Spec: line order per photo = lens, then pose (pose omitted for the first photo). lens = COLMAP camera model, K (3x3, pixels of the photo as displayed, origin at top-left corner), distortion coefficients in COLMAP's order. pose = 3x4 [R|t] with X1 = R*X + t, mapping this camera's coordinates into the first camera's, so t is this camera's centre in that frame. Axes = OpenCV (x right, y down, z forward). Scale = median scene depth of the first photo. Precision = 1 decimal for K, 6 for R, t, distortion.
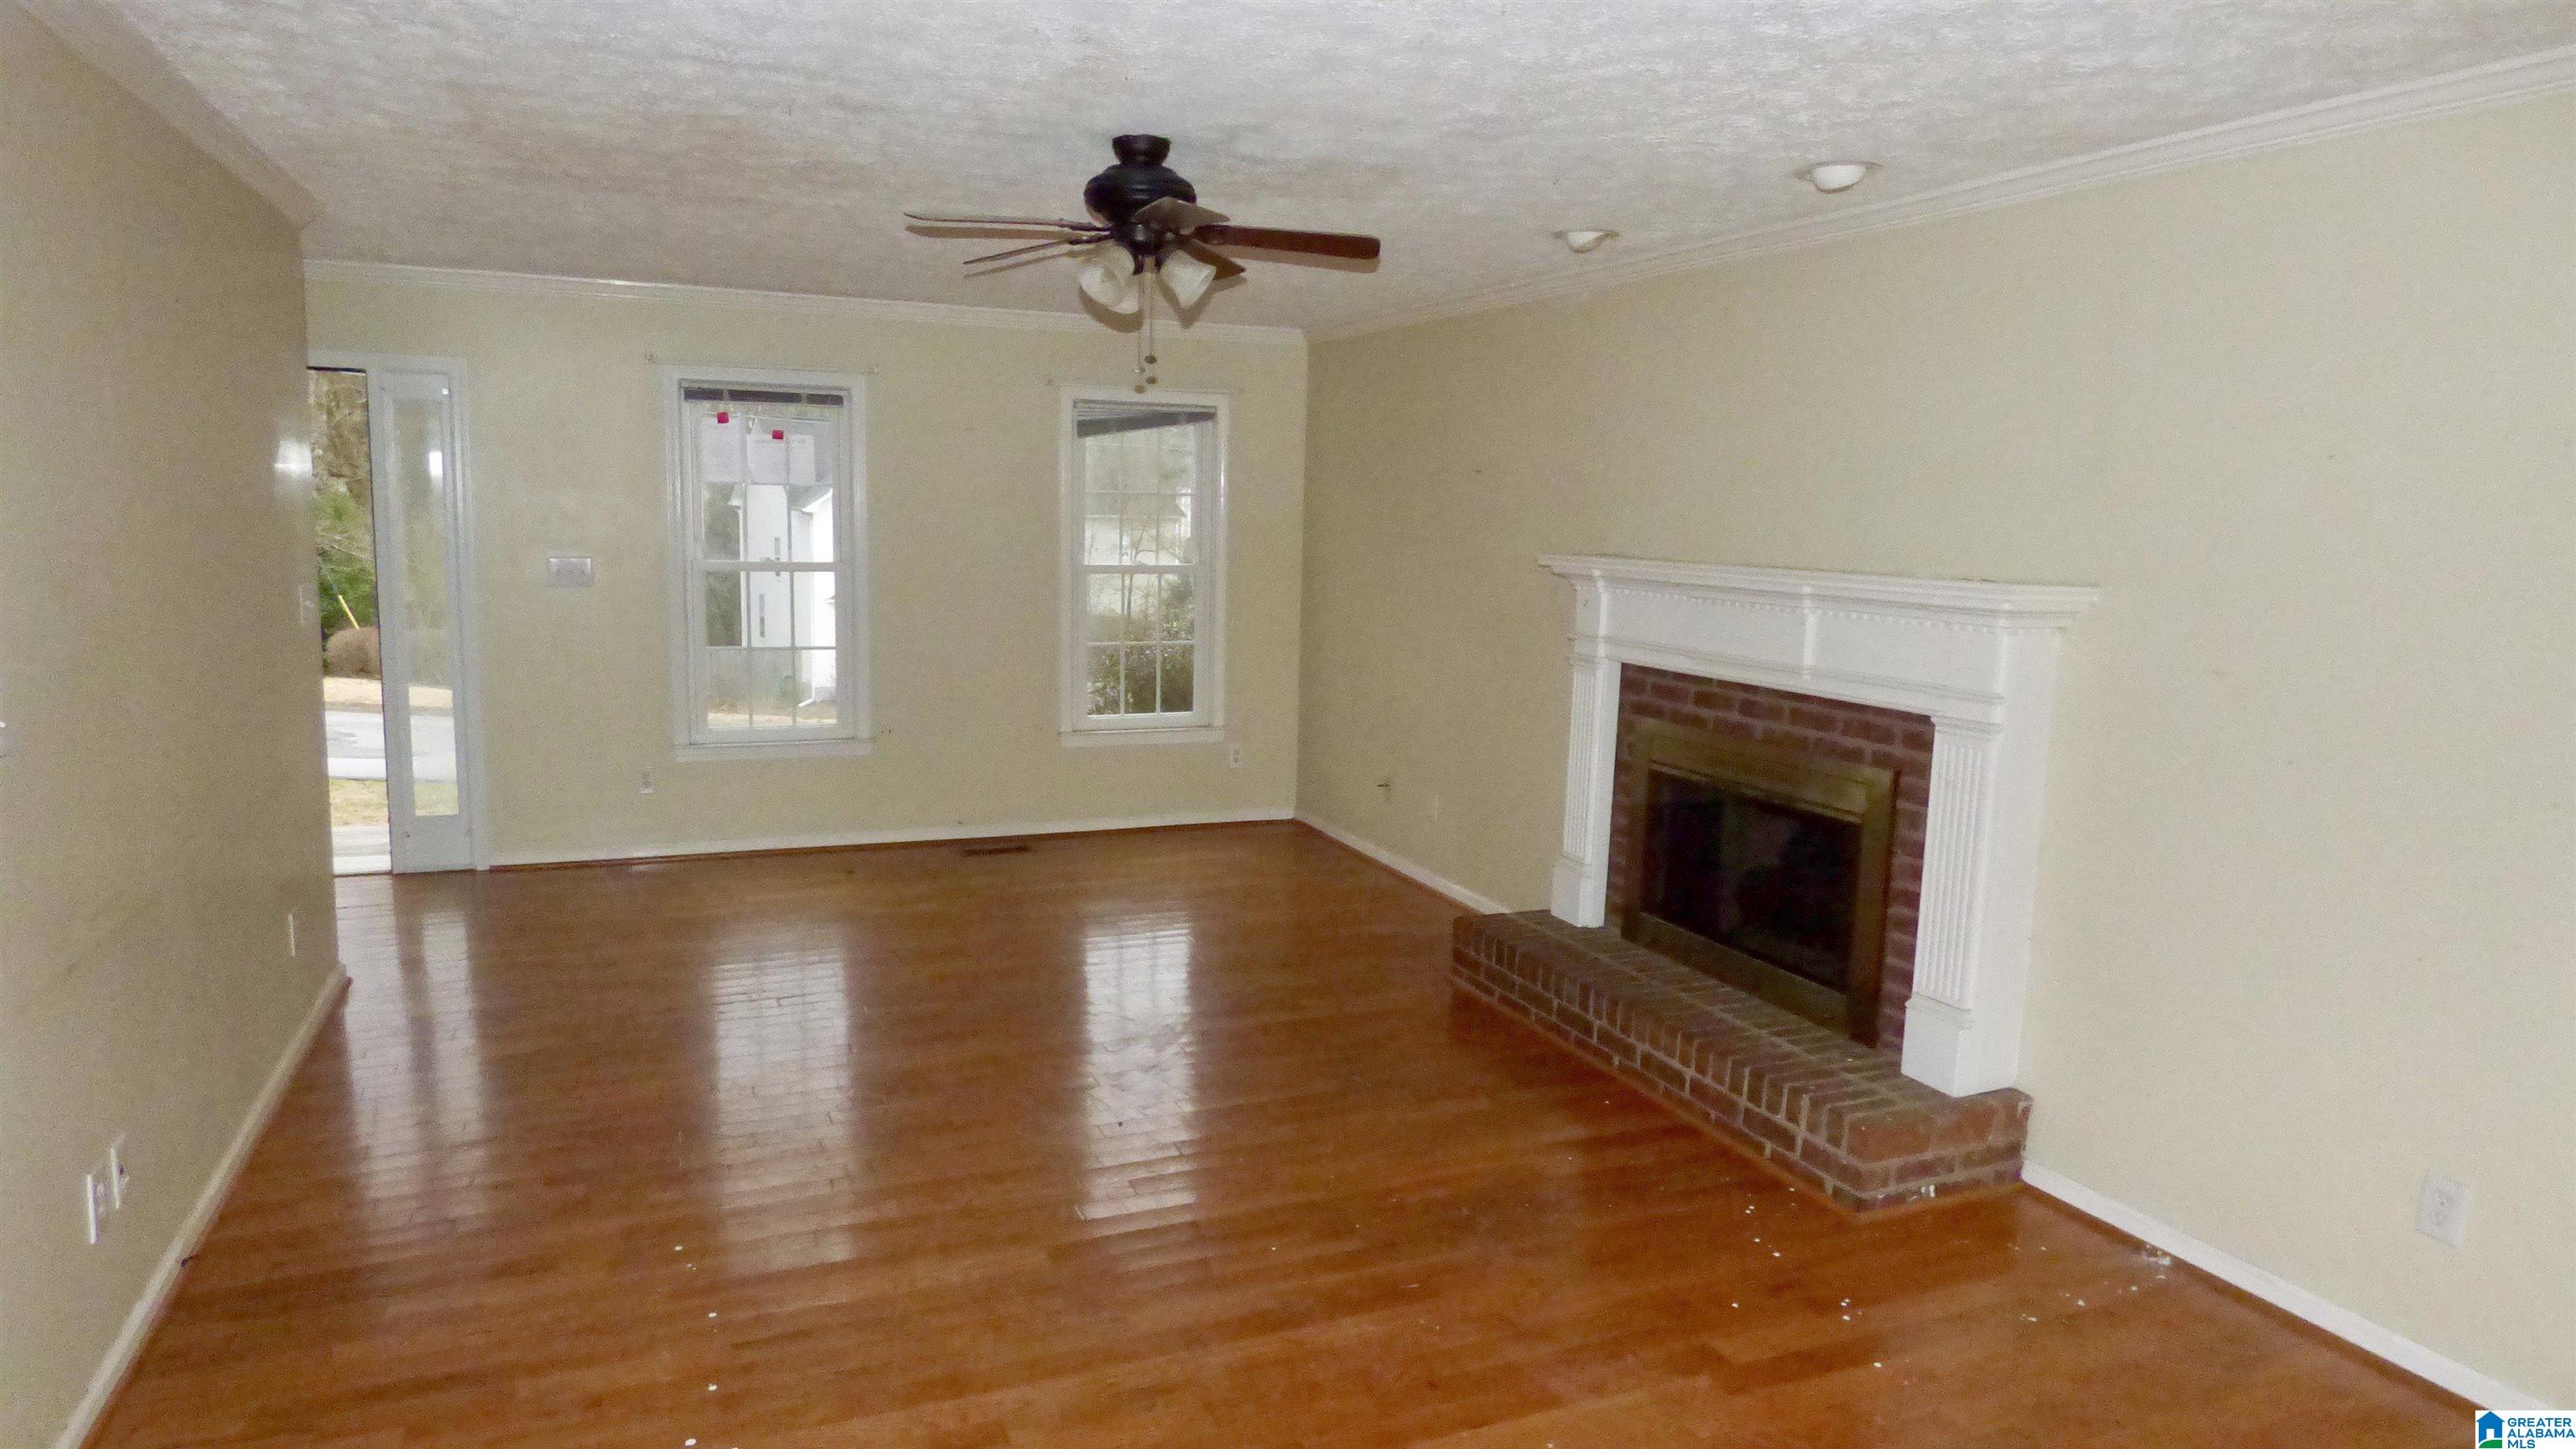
lens RADIAL K [[1547.0, 0, 1291.5], [0, 1547.0, 728.9], [0, 0, 1]] dist [-0.009858, -0.004363]
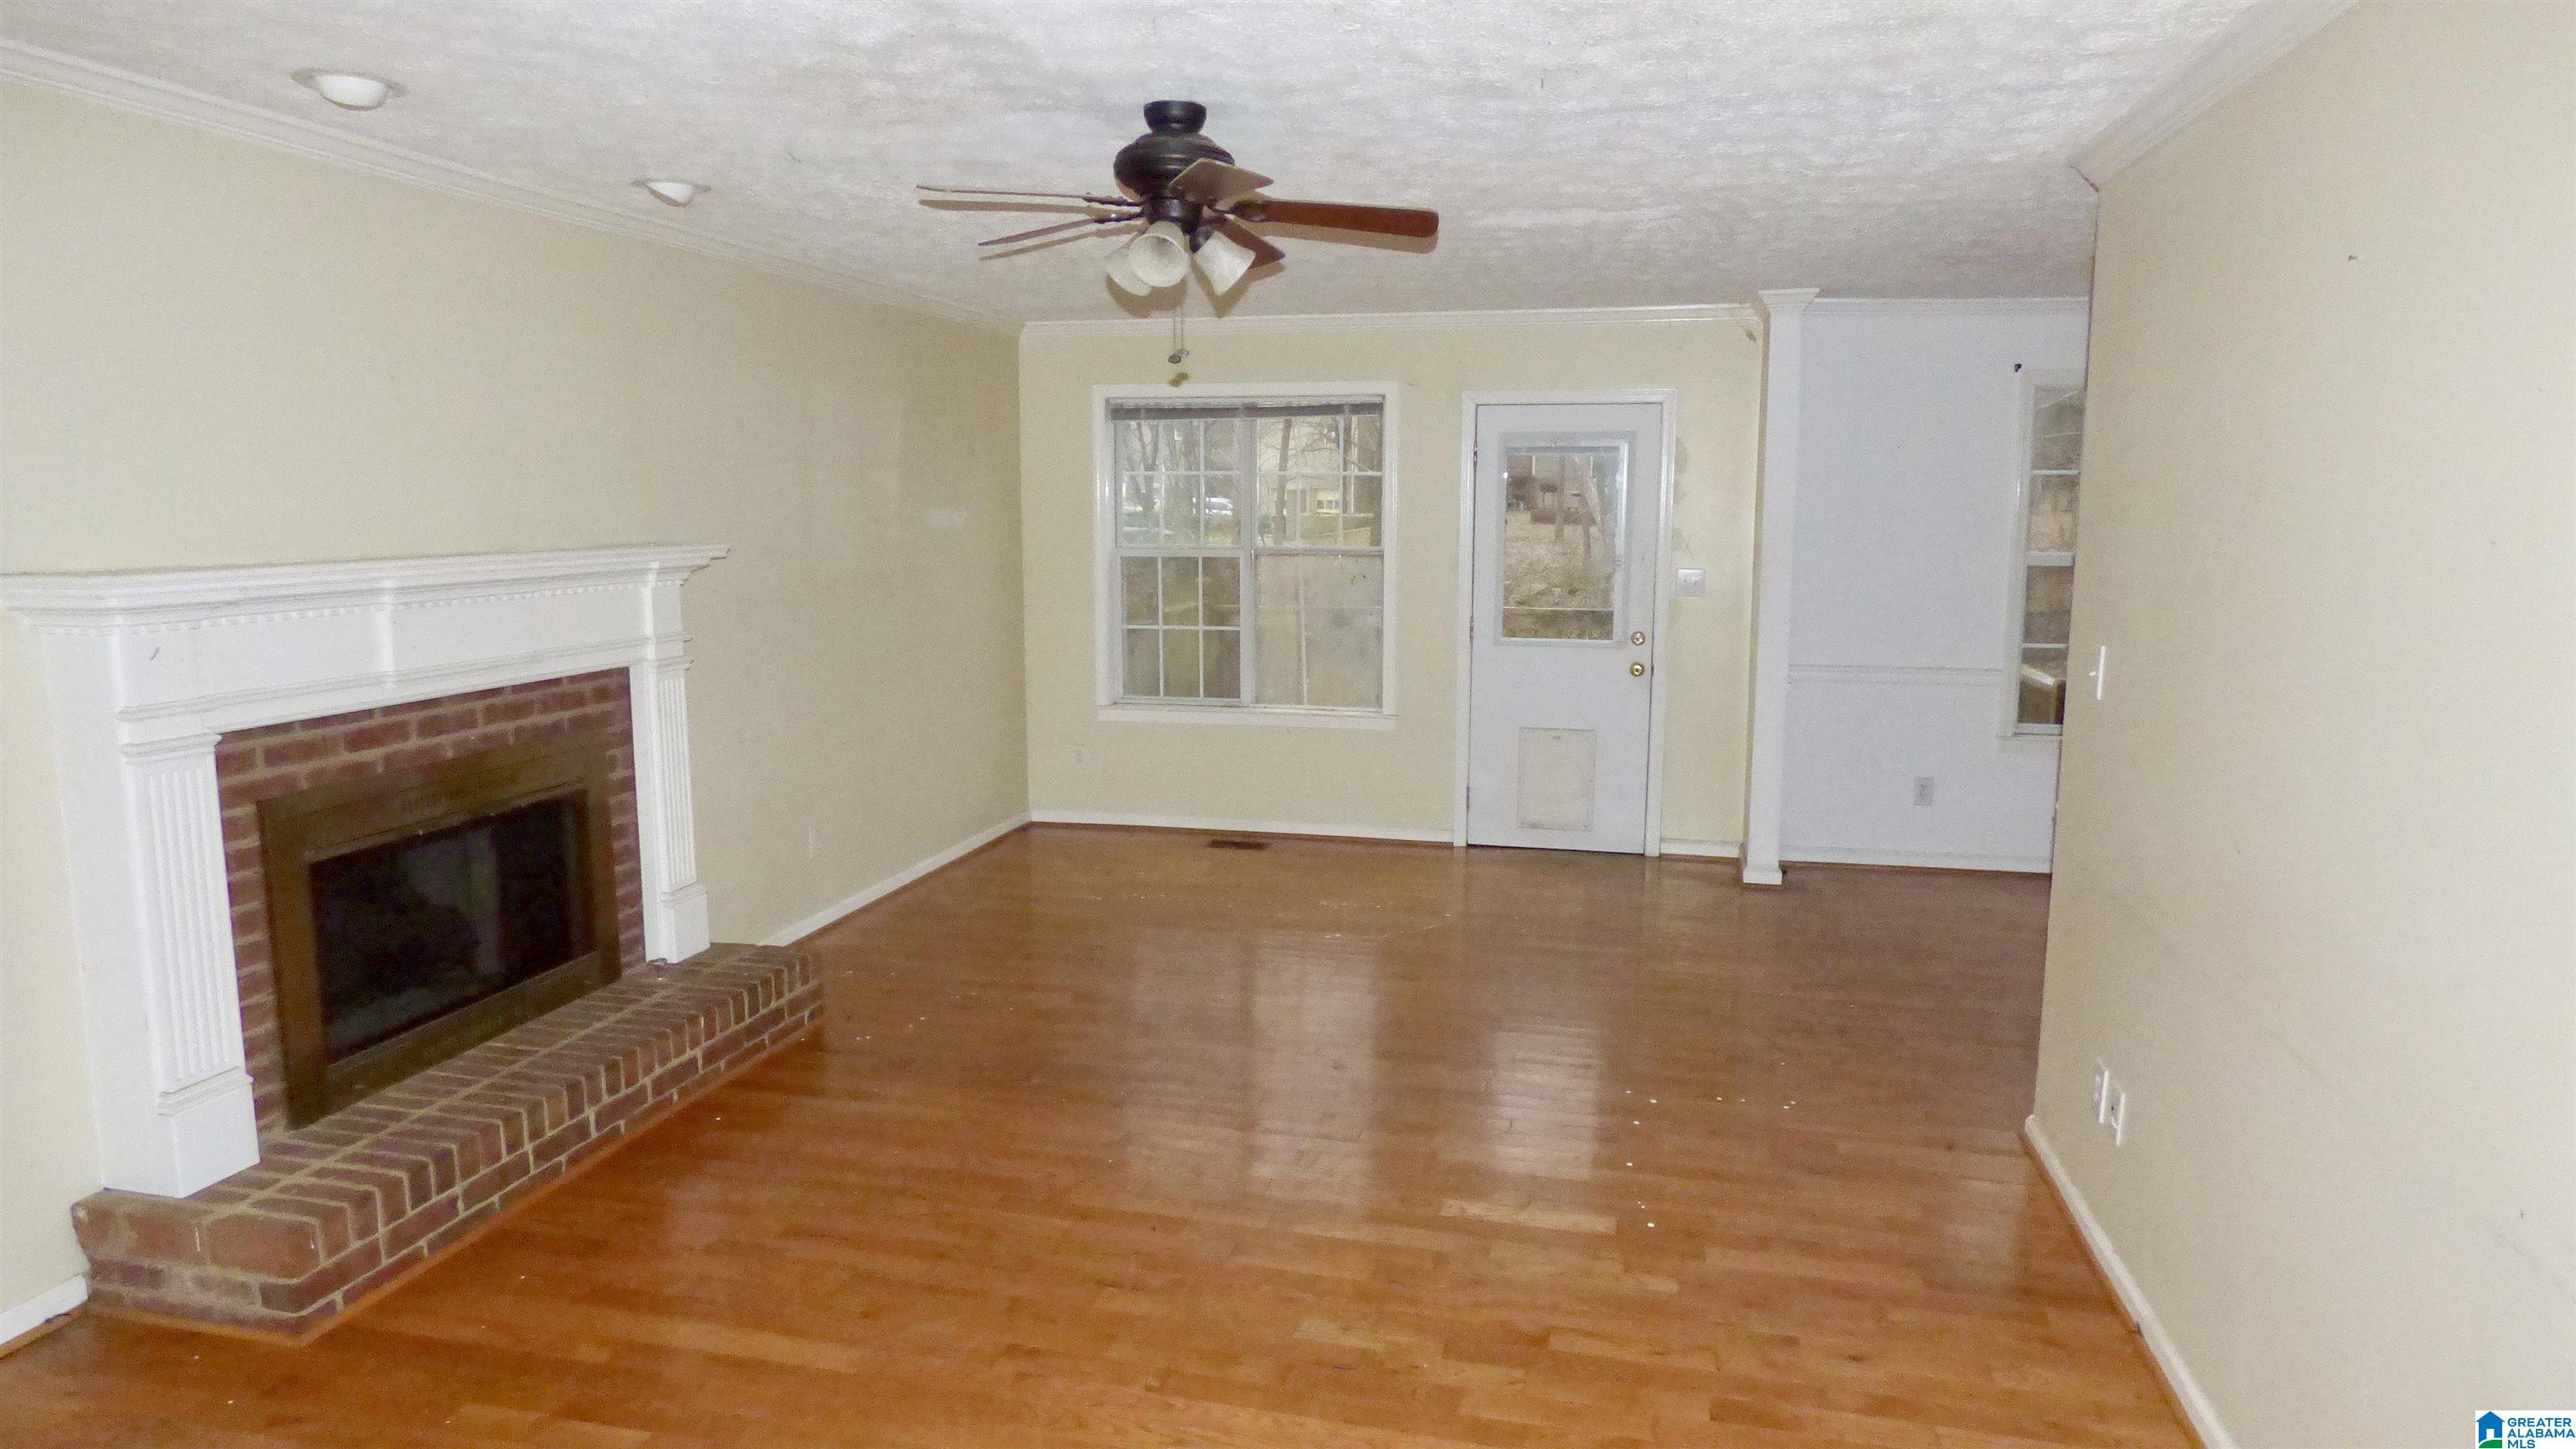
lens RADIAL K [[1547.0, 0, 1294.6], [0, 1547.0, 728.8], [0, 0, 1]] dist [-0.009858, -0.004363]
pose [[-0.806974, -0.104824, 0.581210, -0.591878], [0.070786, 0.959861, 0.271397, -0.214522], [-0.586330, 0.260152, -0.767163, 1.423268]]
